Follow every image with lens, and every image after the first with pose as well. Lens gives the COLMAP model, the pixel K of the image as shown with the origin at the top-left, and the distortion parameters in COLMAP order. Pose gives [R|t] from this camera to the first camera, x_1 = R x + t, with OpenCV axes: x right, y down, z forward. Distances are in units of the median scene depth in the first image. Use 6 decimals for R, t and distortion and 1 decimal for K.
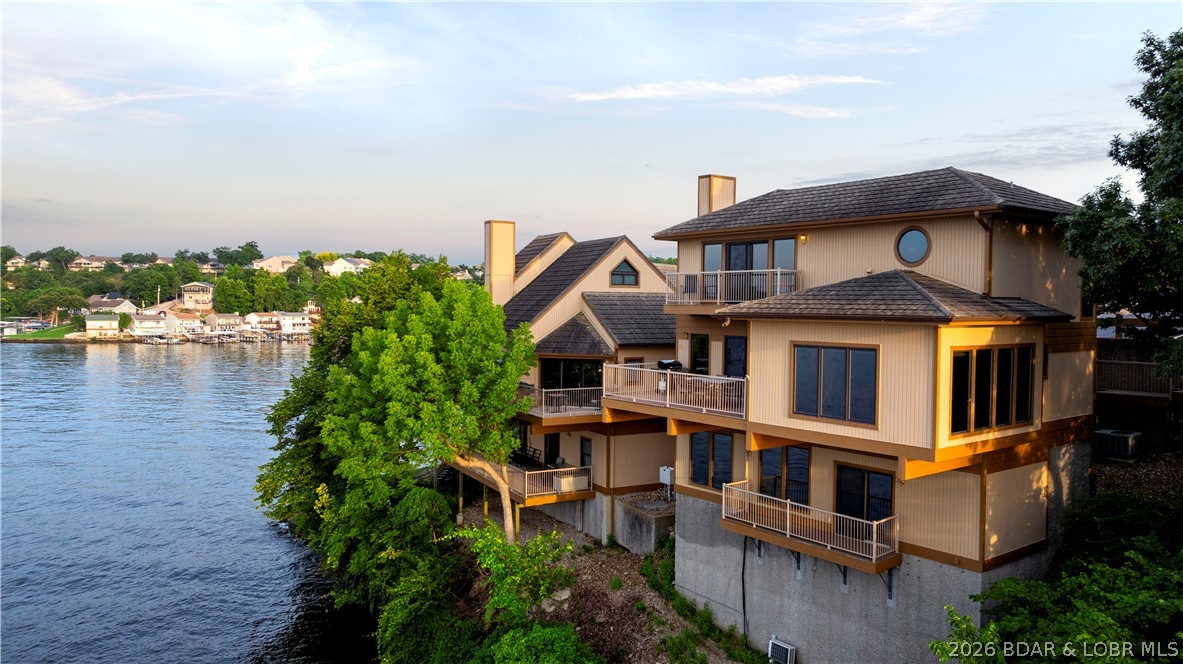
lens RADIAL K [[829.4, 0, 591.5], [0, 829.4, 332.0], [0, 0, 1]] dist [-0.000888, 0.001129]
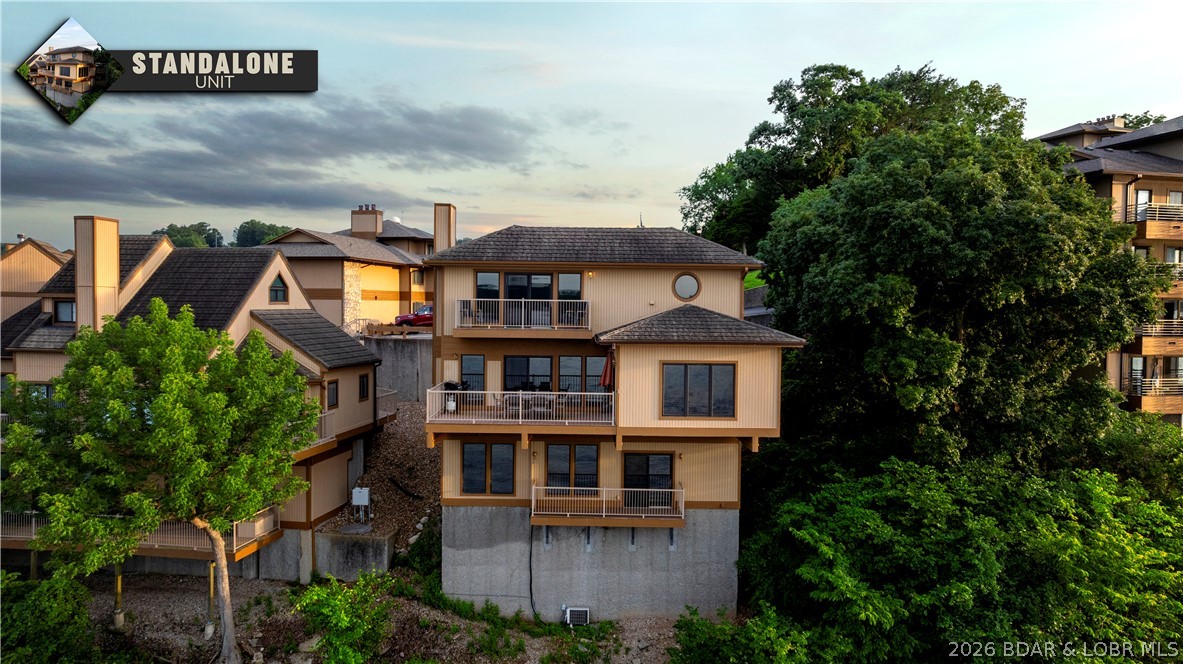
lens RADIAL K [[829.4, 0, 591.5], [0, 829.4, 332.0], [0, 0, 1]] dist [-0.000888, 0.001129]
pose [[0.613038, -0.028377, 0.789543, -0.666420], [0.019742, 0.999593, 0.020597, -0.049099], [-0.789806, 0.002961, 0.613349, 0.229187]]
